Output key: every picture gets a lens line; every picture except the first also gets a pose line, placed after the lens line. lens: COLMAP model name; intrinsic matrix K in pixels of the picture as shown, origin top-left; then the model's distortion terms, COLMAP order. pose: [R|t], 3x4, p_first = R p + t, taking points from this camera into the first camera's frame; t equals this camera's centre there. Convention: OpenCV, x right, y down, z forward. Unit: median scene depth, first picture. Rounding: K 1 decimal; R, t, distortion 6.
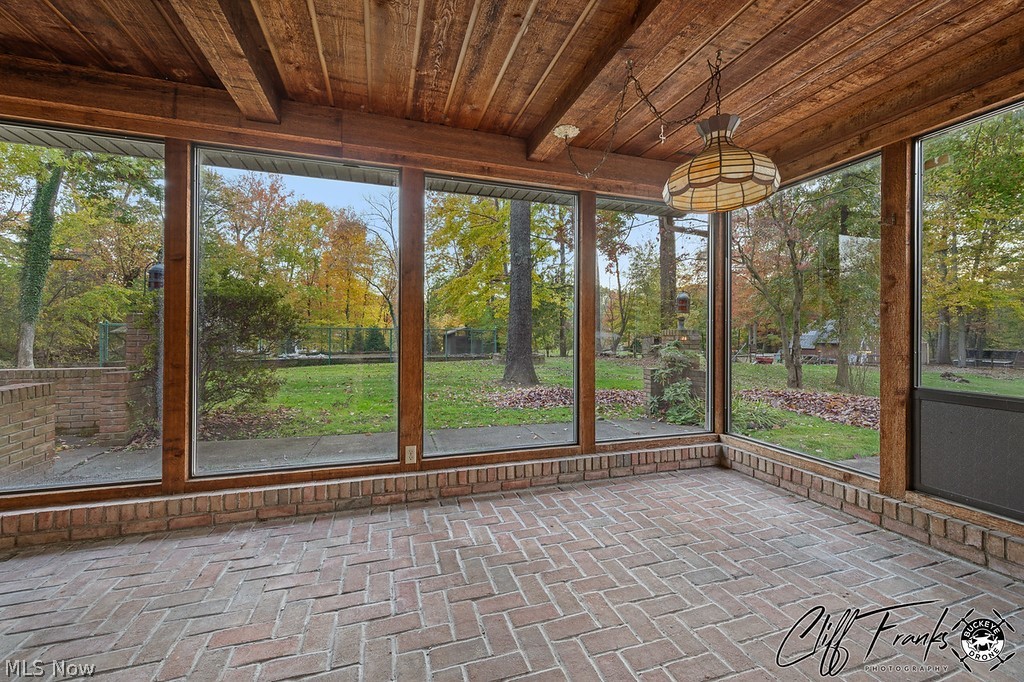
lens RADIAL K [[410.3, 0, 508.7], [0, 410.3, 335.4], [0, 0, 1]] dist [-0.000875, -0.000261]
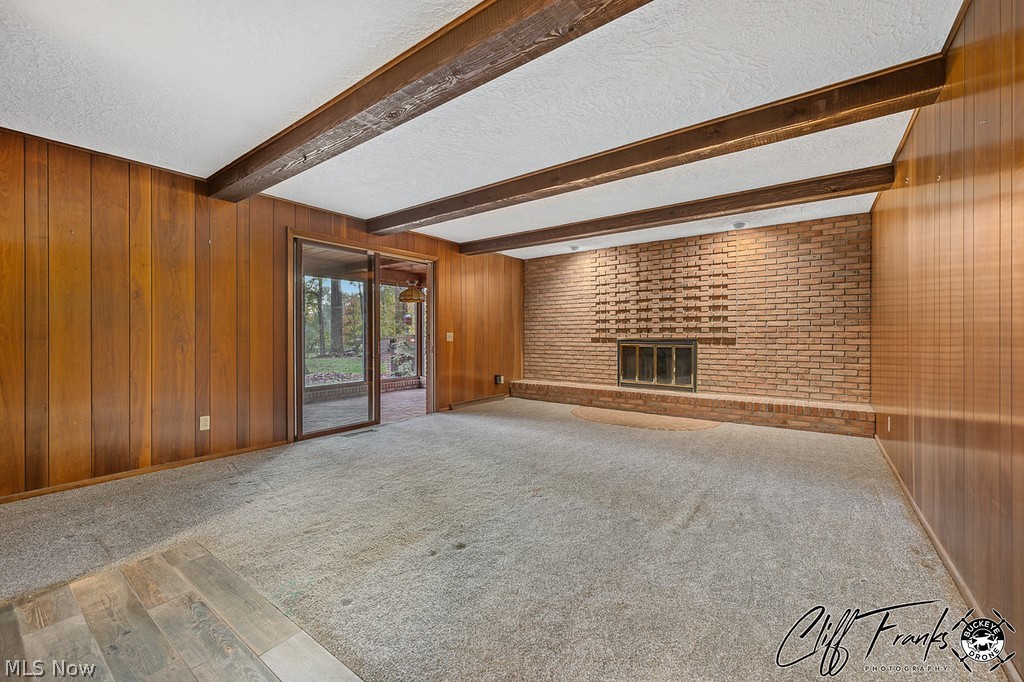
lens RADIAL K [[410.3, 0, 508.7], [0, 410.3, 335.4], [0, 0, 1]] dist [-0.000875, -0.000261]
pose [[0.810048, -0.003926, 0.586350, -0.284068], [0.005985, 0.999981, -0.001573, -0.004619], [-0.586333, 0.004784, 0.810056, -0.744054]]
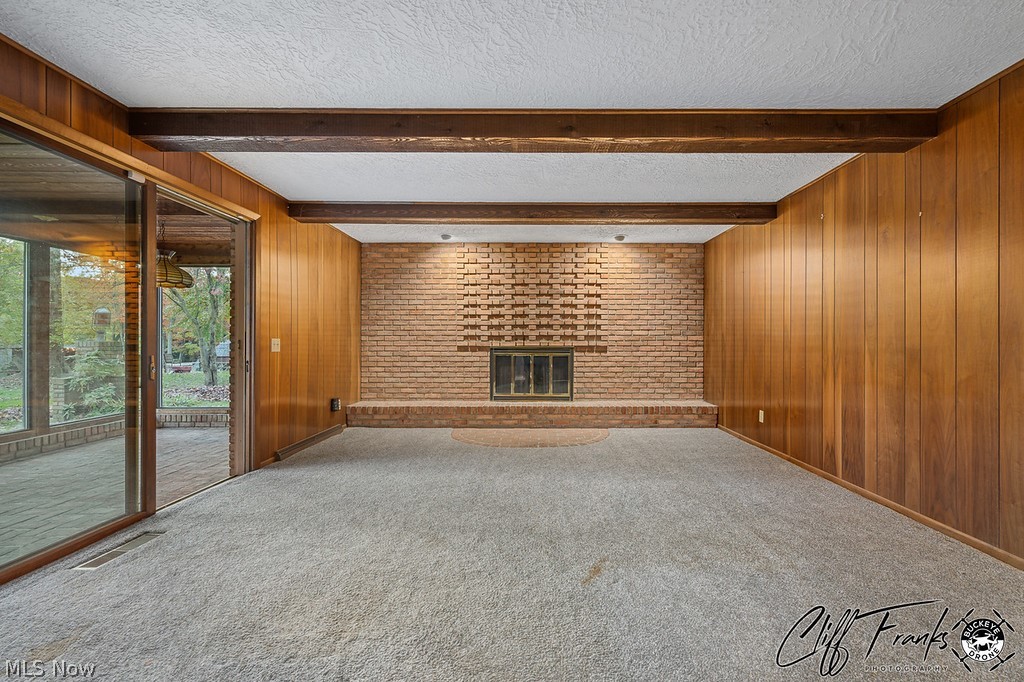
lens RADIAL K [[412.1, 0, 539.3], [0, 412.1, 342.1], [0, 0, 1]] dist [-0.001319, -0.000199]
pose [[0.292065, 0.000005, 0.956399, -0.300168], [0.003851, 0.999992, -0.001182, -0.005508], [-0.956391, 0.004028, 0.292062, -0.465937]]
